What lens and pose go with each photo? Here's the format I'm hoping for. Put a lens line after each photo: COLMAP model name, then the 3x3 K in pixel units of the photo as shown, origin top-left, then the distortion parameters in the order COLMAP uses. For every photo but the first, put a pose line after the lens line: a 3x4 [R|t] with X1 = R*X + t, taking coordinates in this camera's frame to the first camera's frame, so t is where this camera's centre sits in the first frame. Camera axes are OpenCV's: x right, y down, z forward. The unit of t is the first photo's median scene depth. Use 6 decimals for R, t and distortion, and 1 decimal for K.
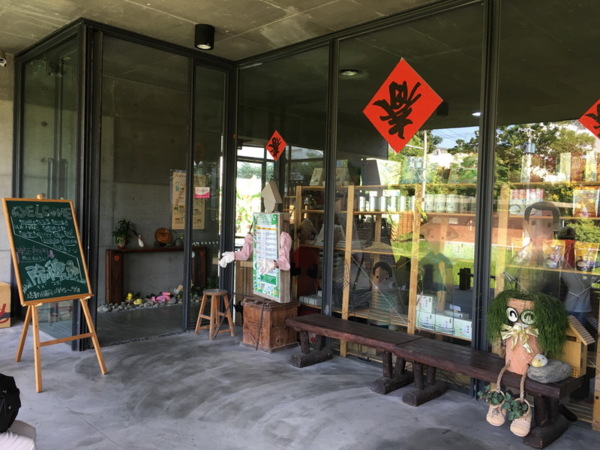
lens RADIAL K [[503.7, 0, 299.4], [0, 503.7, 225.0], [0, 0, 1]] dist [0.043301, 0.002849]
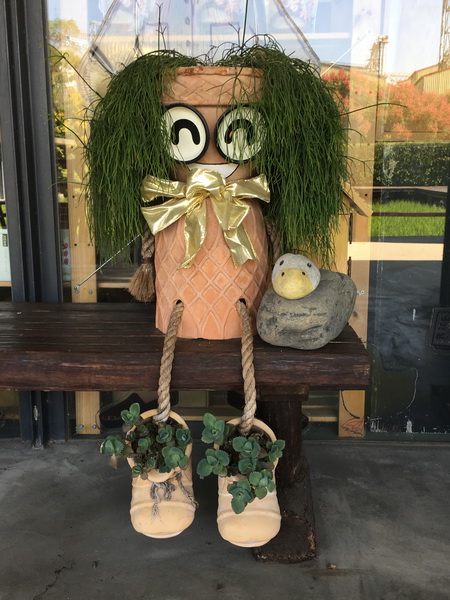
lens RADIAL K [[637.9, 0, 224.0], [0, 637.9, 300.3], [0, 0, 1]] dist [-0.011063, 0.000000]
pose [[0.725214, -0.160289, 0.669606, 0.195647], [0.039331, 0.980581, 0.192132, 0.201236], [-0.687399, -0.113000, 0.717436, 0.741345]]
